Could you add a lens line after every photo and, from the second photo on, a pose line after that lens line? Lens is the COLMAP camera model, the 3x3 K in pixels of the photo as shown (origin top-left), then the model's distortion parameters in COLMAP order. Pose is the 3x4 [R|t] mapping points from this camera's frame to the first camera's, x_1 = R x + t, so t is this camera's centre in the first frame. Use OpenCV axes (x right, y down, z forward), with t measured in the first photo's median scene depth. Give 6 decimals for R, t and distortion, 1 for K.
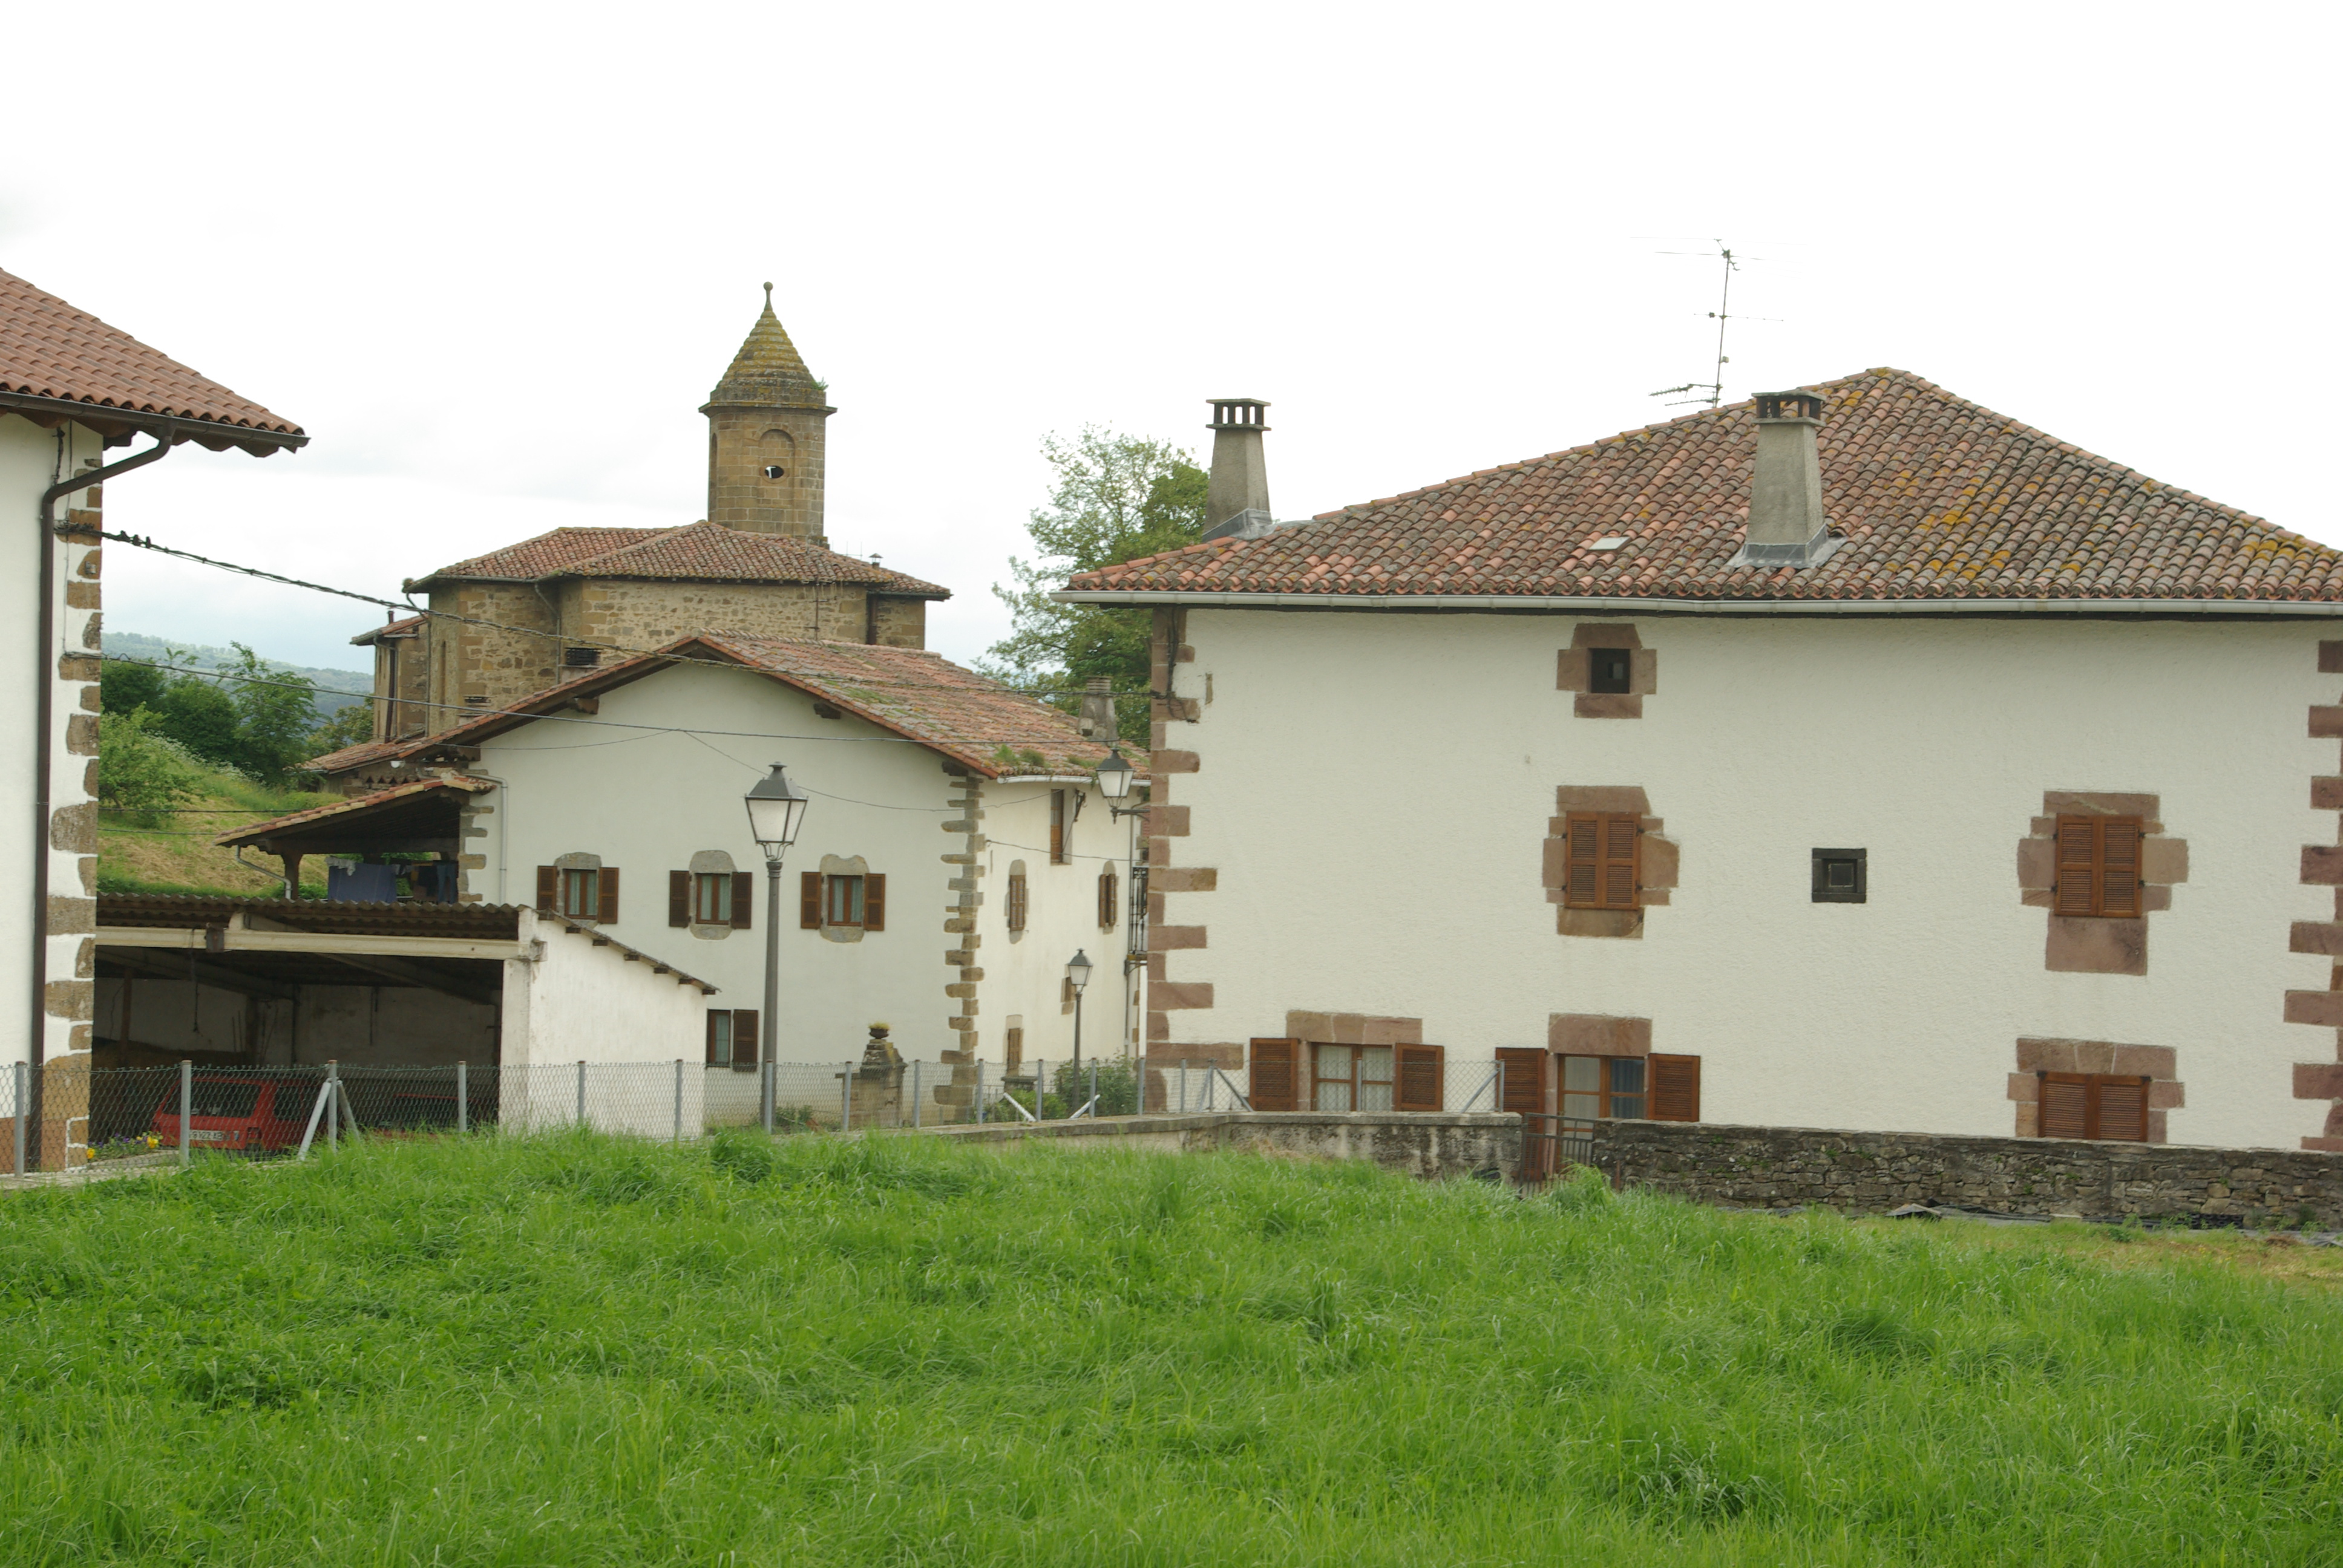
lens RADIAL K [[3852.5, 0, 1171.5], [0, 3852.5, 784.0], [0, 0, 1]] dist [0.051127, 0.047468]
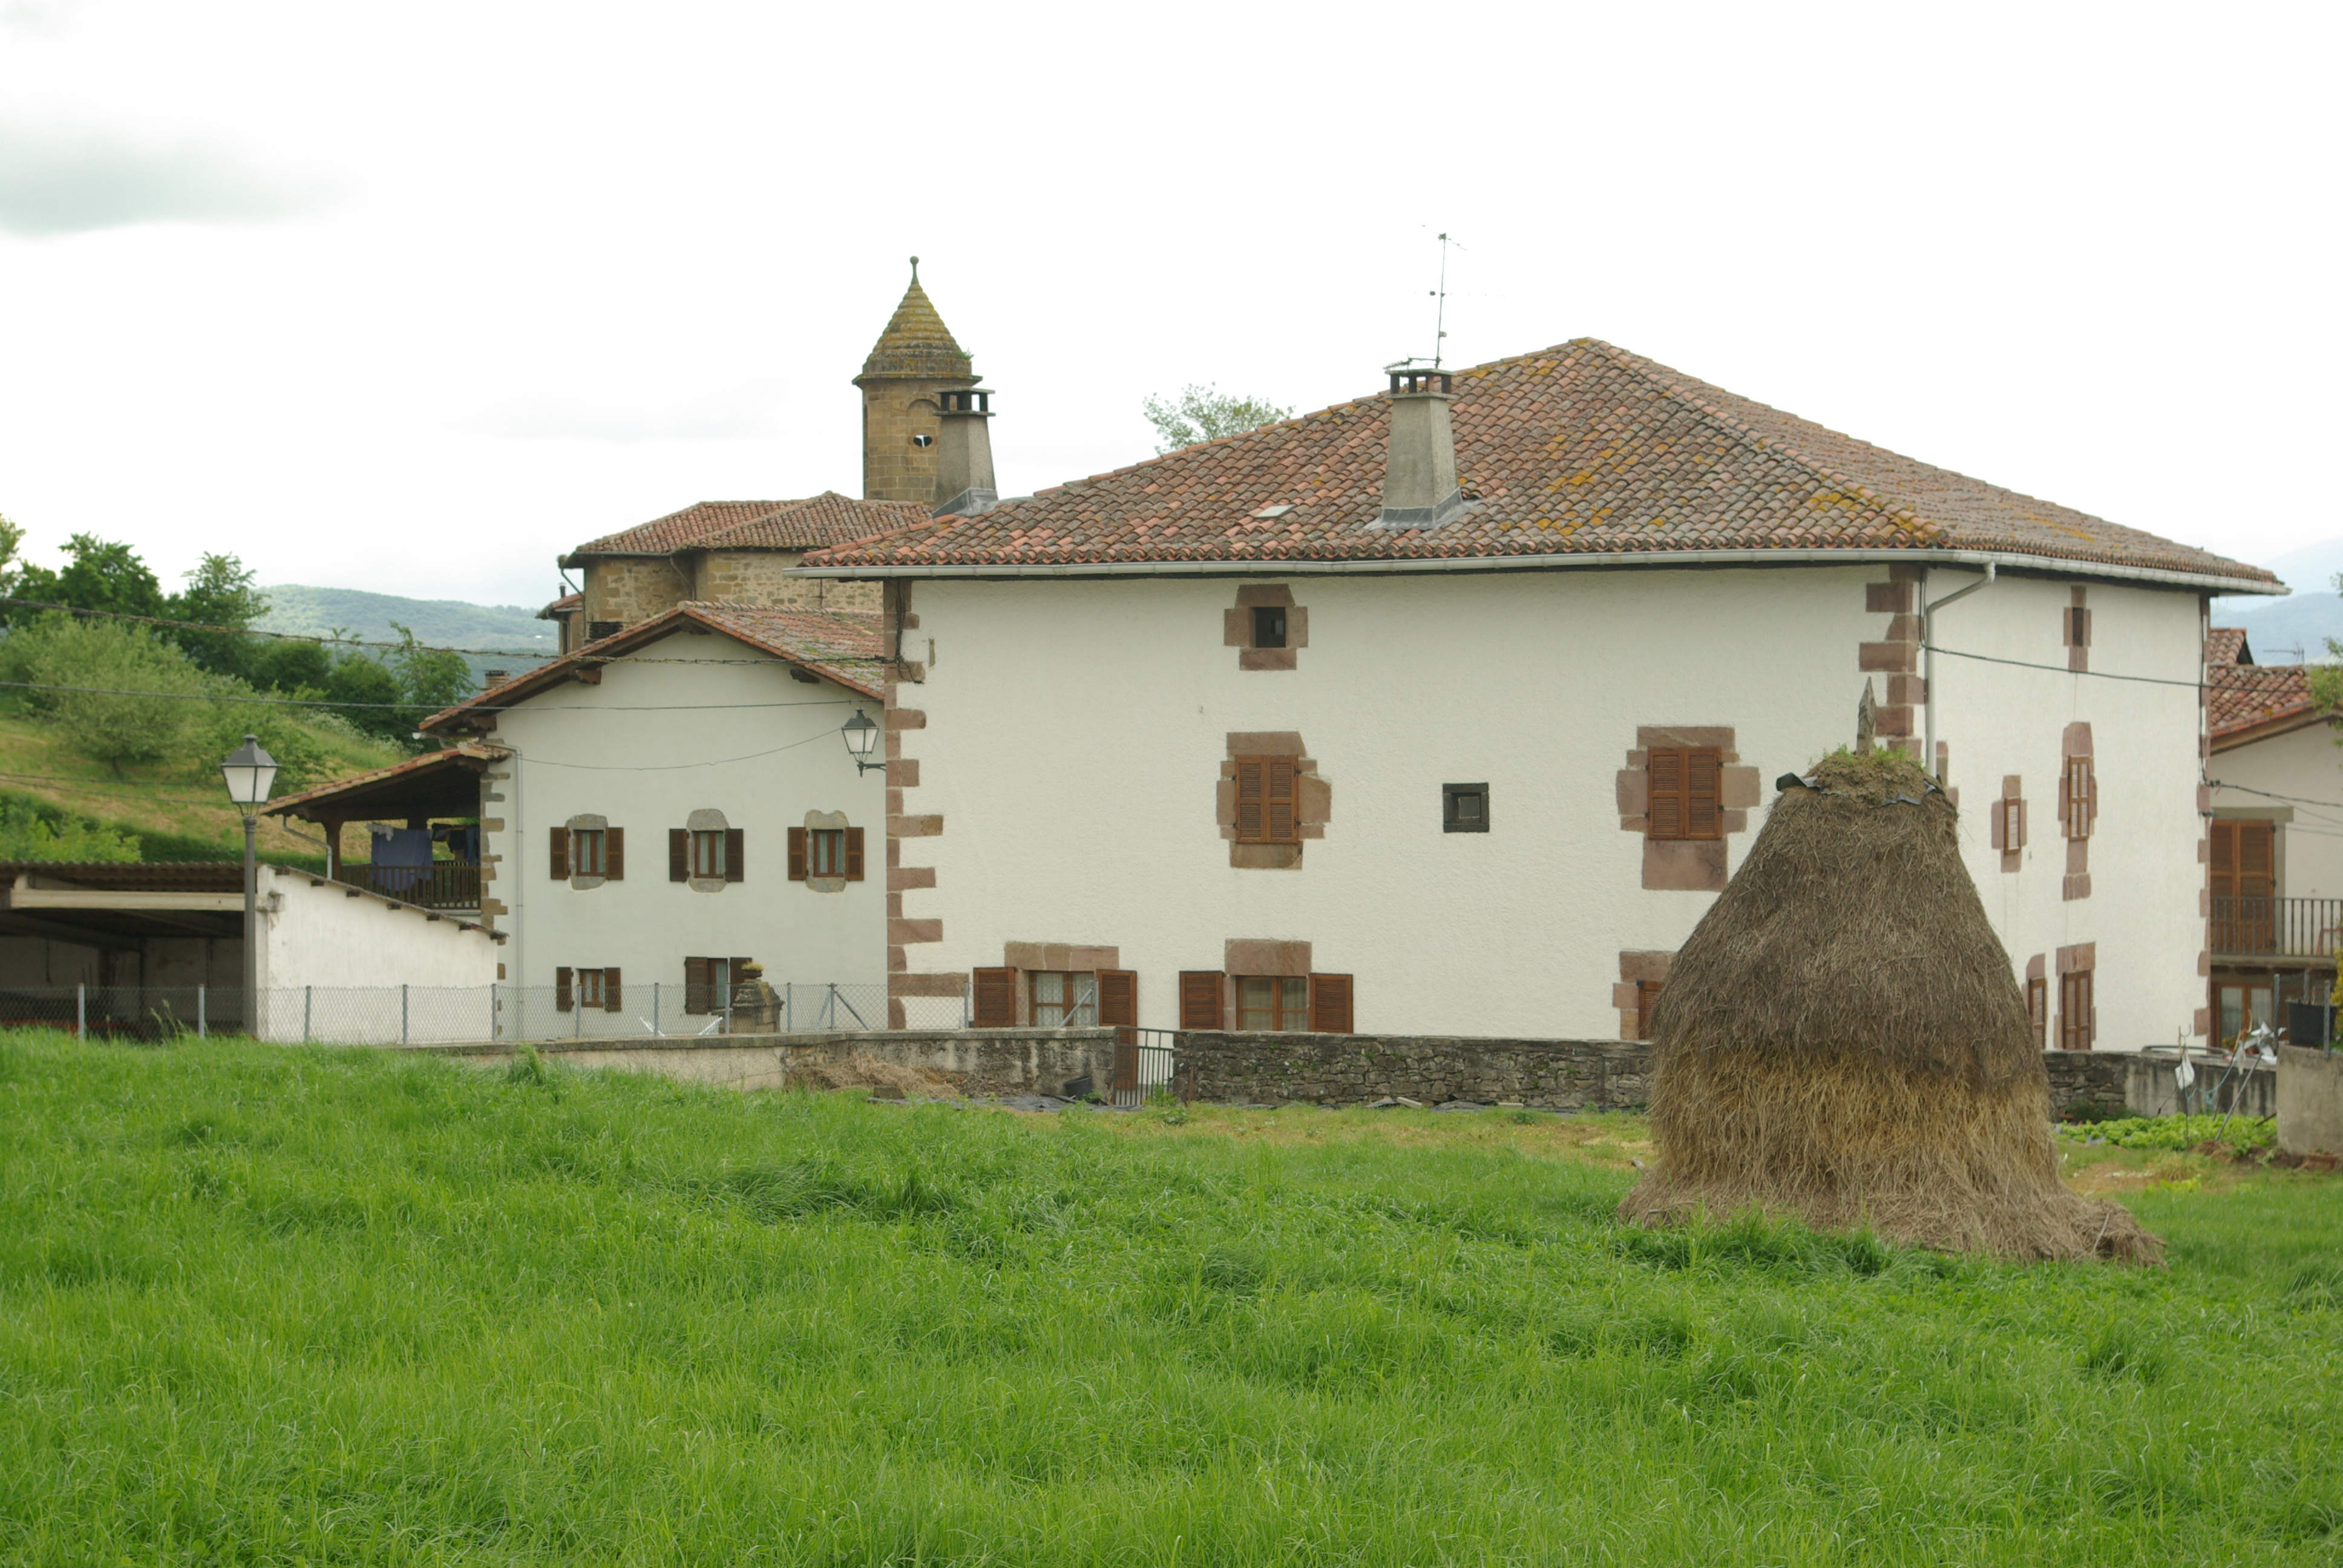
lens RADIAL K [[3852.5, 0, 1171.5], [0, 3852.5, 784.0], [0, 0, 1]] dist [0.051127, 0.047468]
pose [[0.996646, -0.024781, -0.077989, 0.164857], [0.025787, 0.999597, 0.011911, 0.001555], [0.077663, -0.013882, 0.996883, -0.097207]]
